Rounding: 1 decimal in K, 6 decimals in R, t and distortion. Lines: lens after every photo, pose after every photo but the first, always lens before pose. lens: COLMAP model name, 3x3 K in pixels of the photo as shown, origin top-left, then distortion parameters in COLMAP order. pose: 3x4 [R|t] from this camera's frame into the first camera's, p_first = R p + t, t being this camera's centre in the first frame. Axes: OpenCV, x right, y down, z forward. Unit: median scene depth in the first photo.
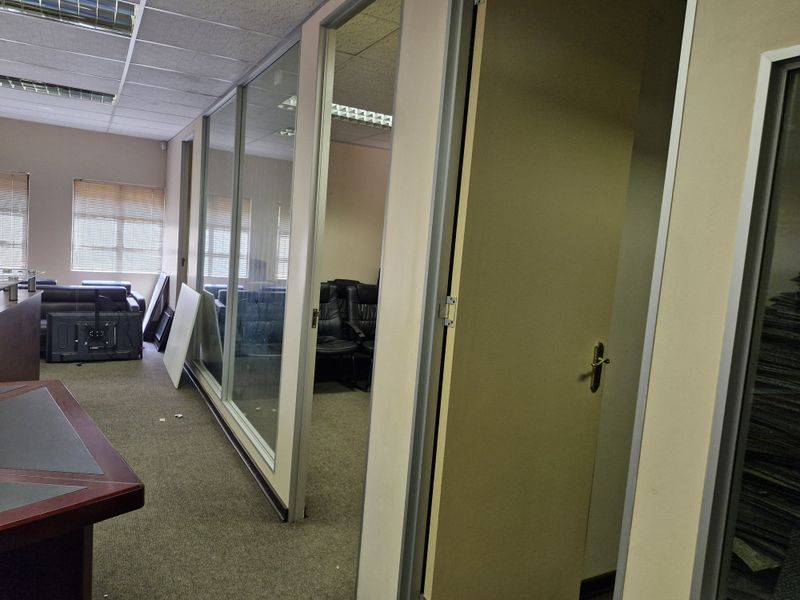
lens RADIAL K [[545.3, 0, 400.0], [0, 545.3, 300.0], [0, 0, 1]] dist [-0.005023, -0.002970]
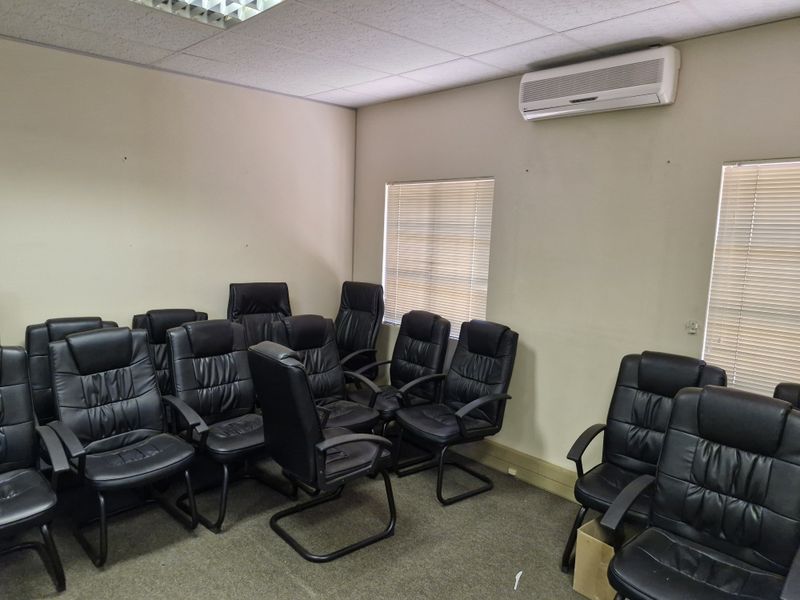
lens RADIAL K [[545.3, 0, 400.0], [0, 545.3, 300.0], [0, 0, 1]] dist [-0.005023, -0.002970]
pose [[0.966159, -0.074066, 0.247083, -0.006179], [0.066398, 0.997022, 0.039234, -0.060810], [-0.249253, -0.021501, 0.968200, 0.426108]]
